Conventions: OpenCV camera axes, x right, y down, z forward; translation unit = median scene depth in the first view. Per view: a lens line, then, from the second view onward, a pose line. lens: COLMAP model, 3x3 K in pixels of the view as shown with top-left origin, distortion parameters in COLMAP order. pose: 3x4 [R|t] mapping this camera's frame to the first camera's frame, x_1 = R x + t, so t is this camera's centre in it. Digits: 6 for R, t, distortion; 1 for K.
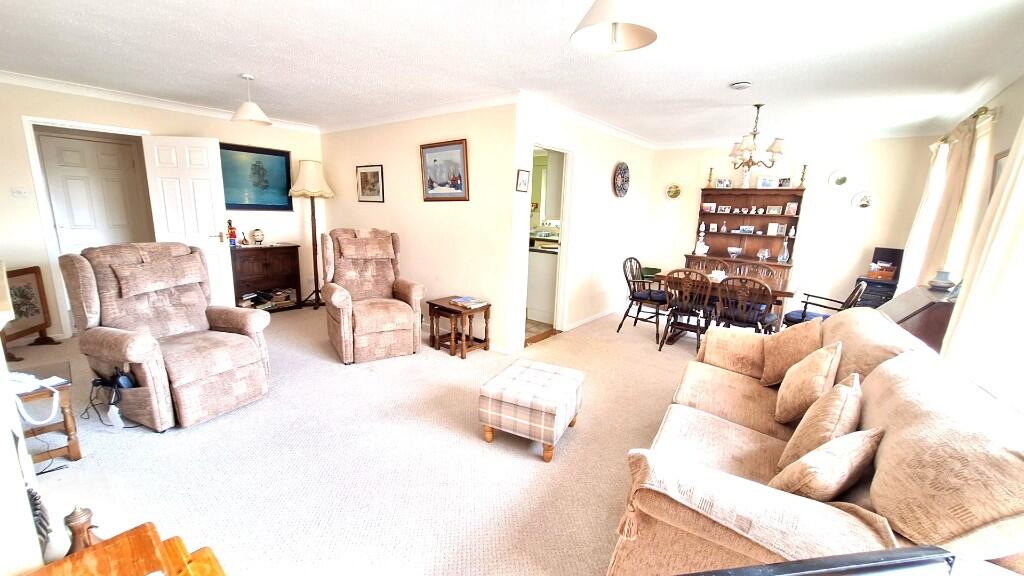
lens RADIAL K [[407.7, 0, 511.4], [0, 407.7, 288.2], [0, 0, 1]] dist [-0.010384, 0.000355]
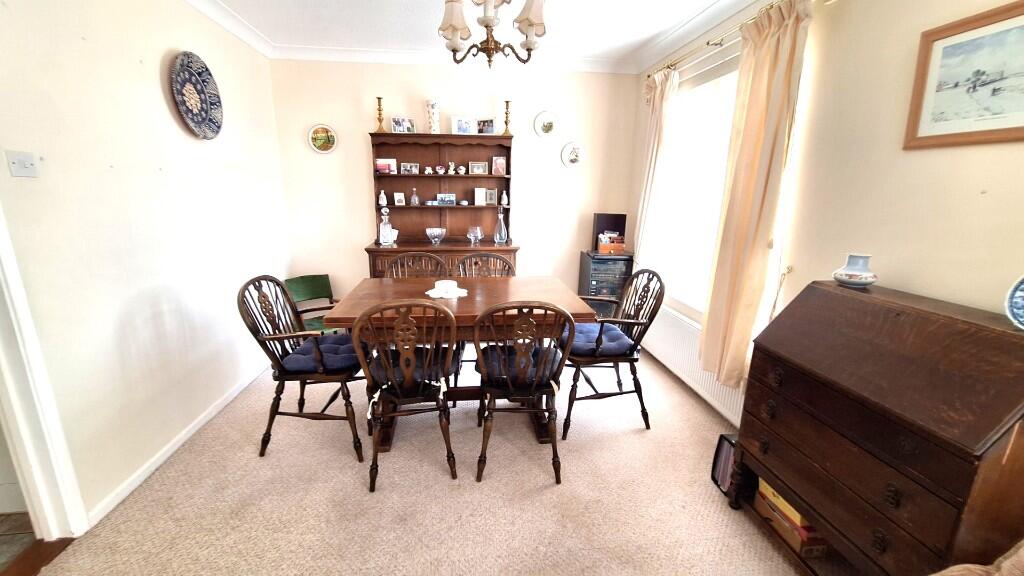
lens RADIAL K [[407.7, 0, 494.1], [0, 407.7, 291.5], [0, 0, 1]] dist [-0.010384, 0.000355]
pose [[0.721096, -0.197282, 0.664154, 0.172198], [0.153525, 0.980271, 0.124494, -0.070409], [-0.675611, 0.012192, 0.737157, 0.477447]]
